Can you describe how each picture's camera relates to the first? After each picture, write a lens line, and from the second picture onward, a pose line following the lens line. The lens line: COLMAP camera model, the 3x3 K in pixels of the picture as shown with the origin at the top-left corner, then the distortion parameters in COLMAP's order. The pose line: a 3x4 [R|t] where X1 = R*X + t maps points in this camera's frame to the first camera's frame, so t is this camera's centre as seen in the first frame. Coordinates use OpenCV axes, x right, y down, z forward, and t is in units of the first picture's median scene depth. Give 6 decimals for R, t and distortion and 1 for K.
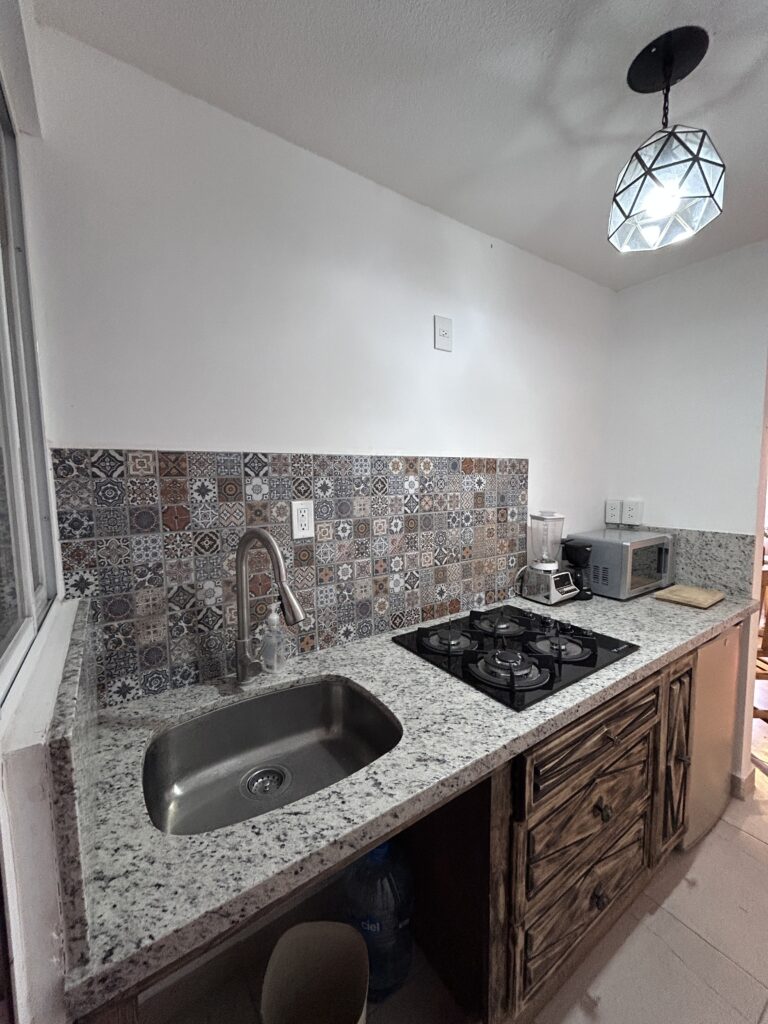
lens RADIAL K [[410.1, 0, 382.2], [0, 410.1, 514.0], [0, 0, 1]] dist [0.000699, -0.000126]
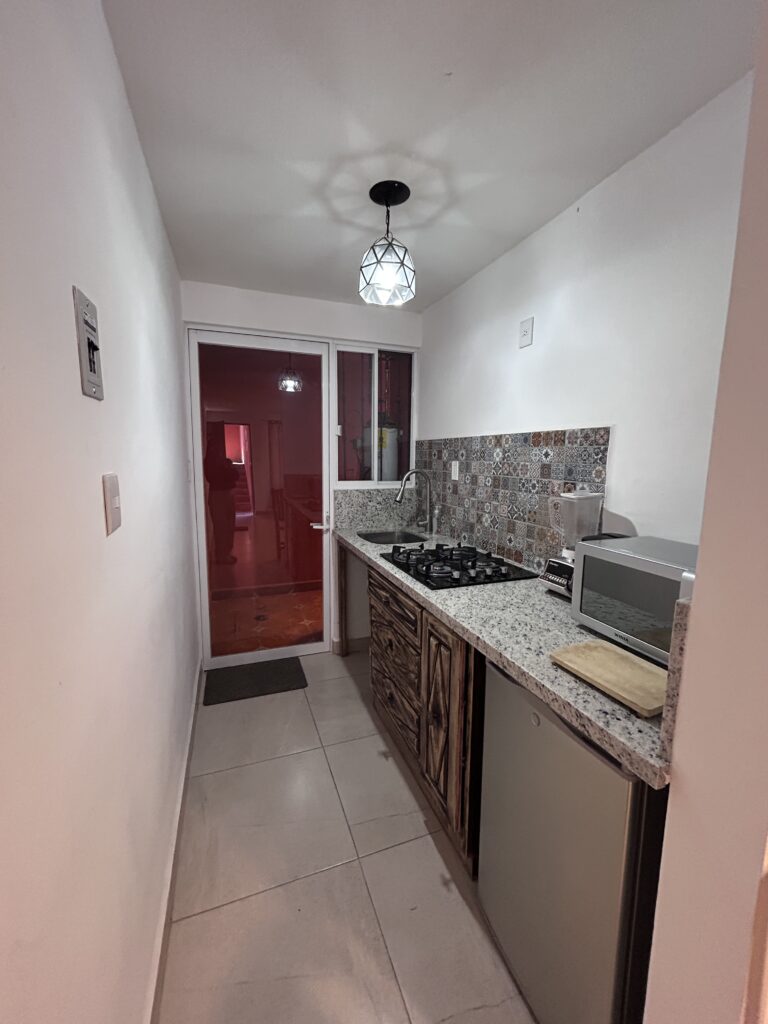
lens RADIAL K [[410.1, 0, 381.8], [0, 410.1, 509.4], [0, 0, 1]] dist [0.000699, -0.000126]
pose [[-0.236621, 0.138659, -0.961657, 1.518722], [-0.090701, 0.982290, 0.163951, -0.079652], [0.967359, 0.126018, -0.219854, 0.920758]]
